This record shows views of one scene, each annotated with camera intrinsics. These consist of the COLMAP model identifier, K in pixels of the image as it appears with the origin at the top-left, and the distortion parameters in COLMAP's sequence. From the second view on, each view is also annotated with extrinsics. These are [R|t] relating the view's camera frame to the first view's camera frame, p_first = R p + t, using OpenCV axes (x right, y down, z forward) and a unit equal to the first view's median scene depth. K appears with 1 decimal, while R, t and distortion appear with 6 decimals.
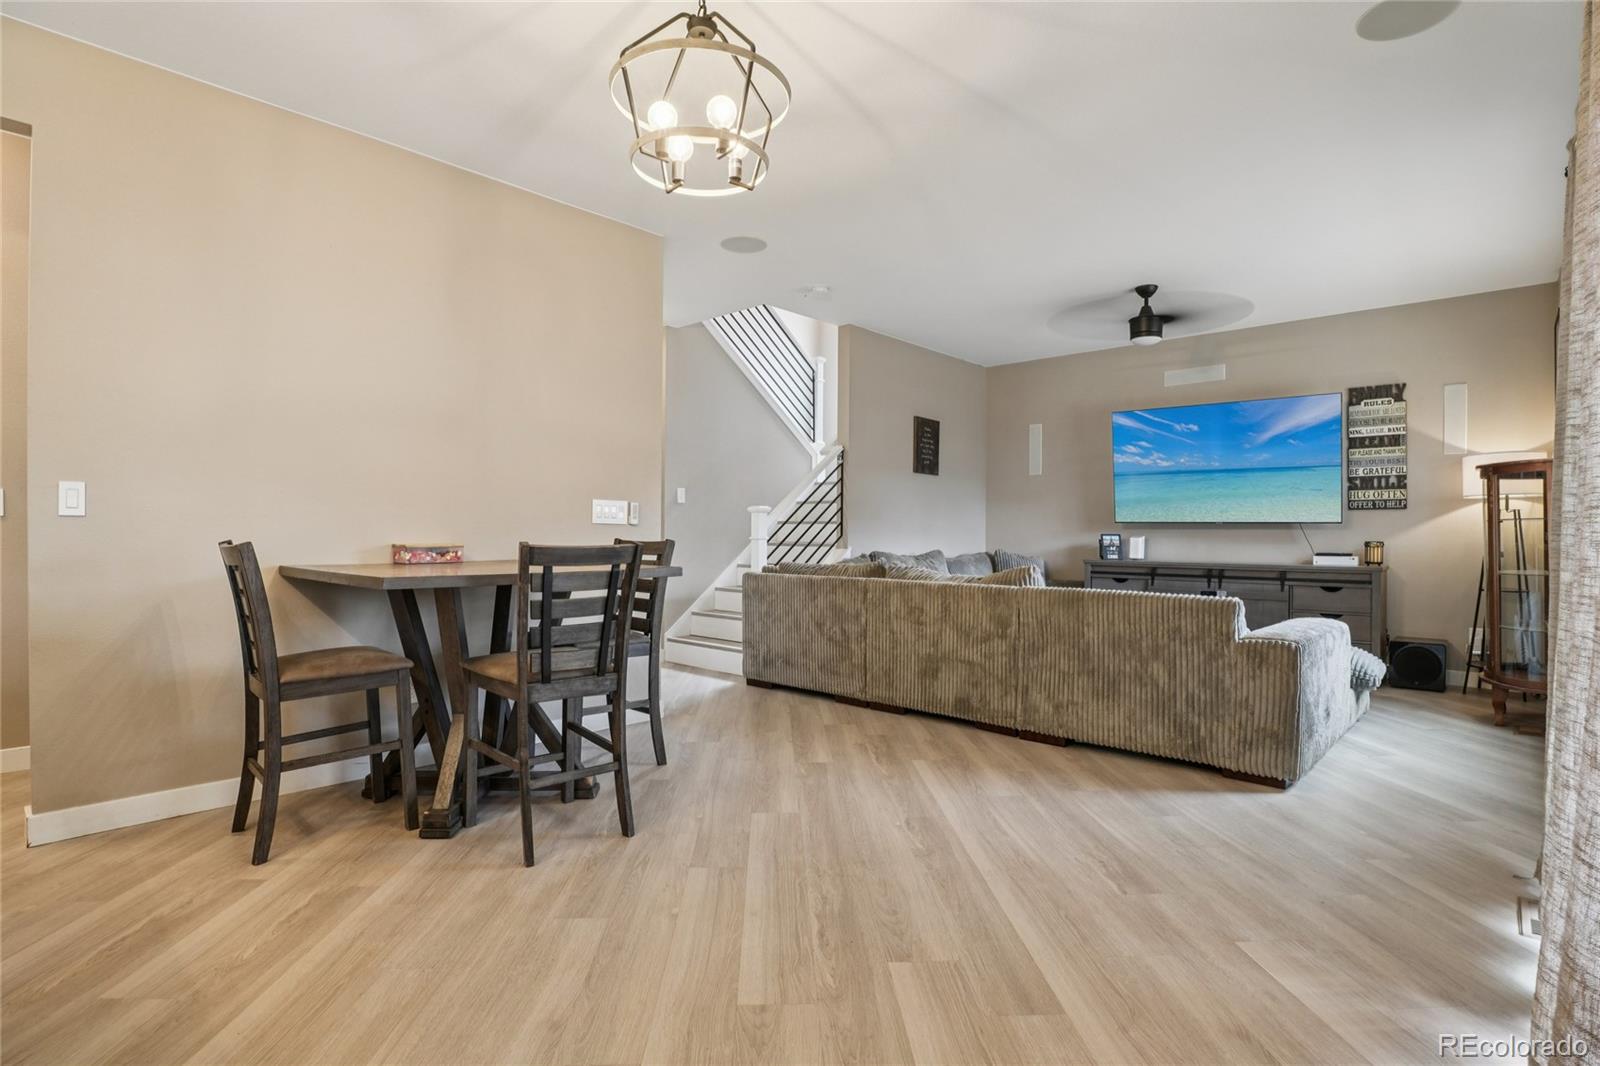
lens RADIAL K [[783.2, 0, 802.5], [0, 783.2, 535.0], [0, 0, 1]] dist [-0.044278, 0.010033]
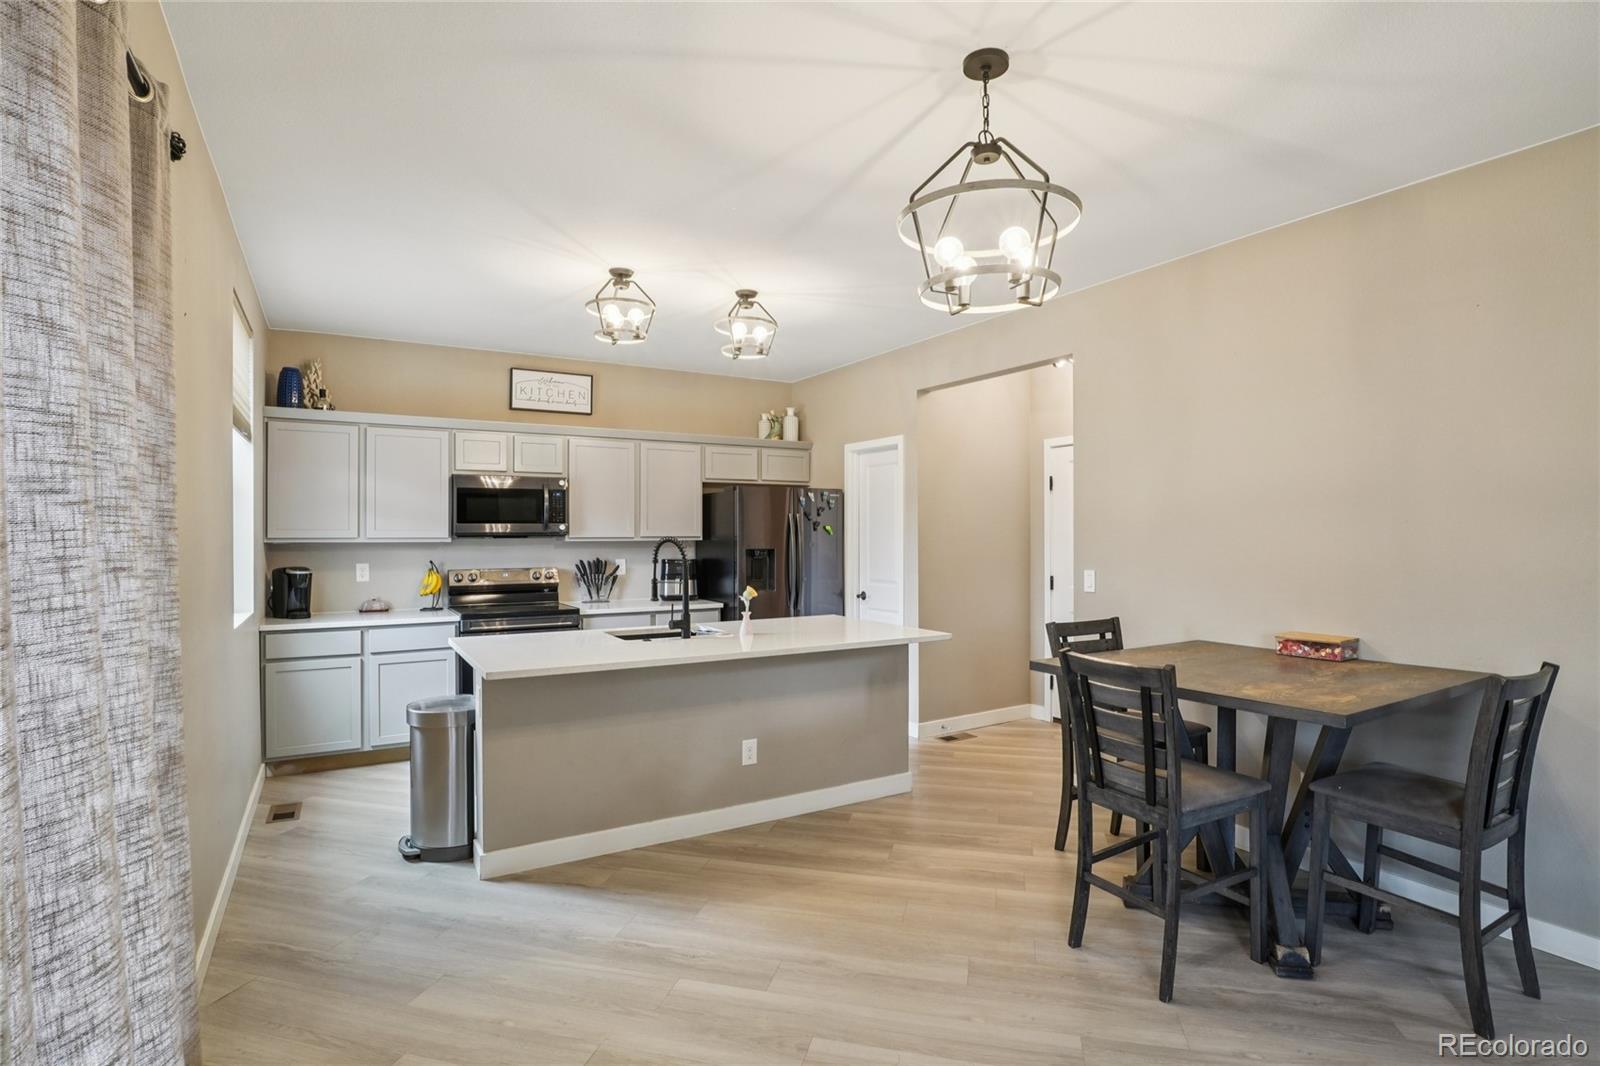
lens RADIAL K [[783.2, 0, 802.5], [0, 783.2, 535.0], [0, 0, 1]] dist [-0.044278, 0.010033]
pose [[-0.285597, -0.005219, -0.958336, 0.346216], [-0.005889, 0.999976, -0.003690, -0.062270], [0.958332, 0.004590, -0.285620, 0.412664]]
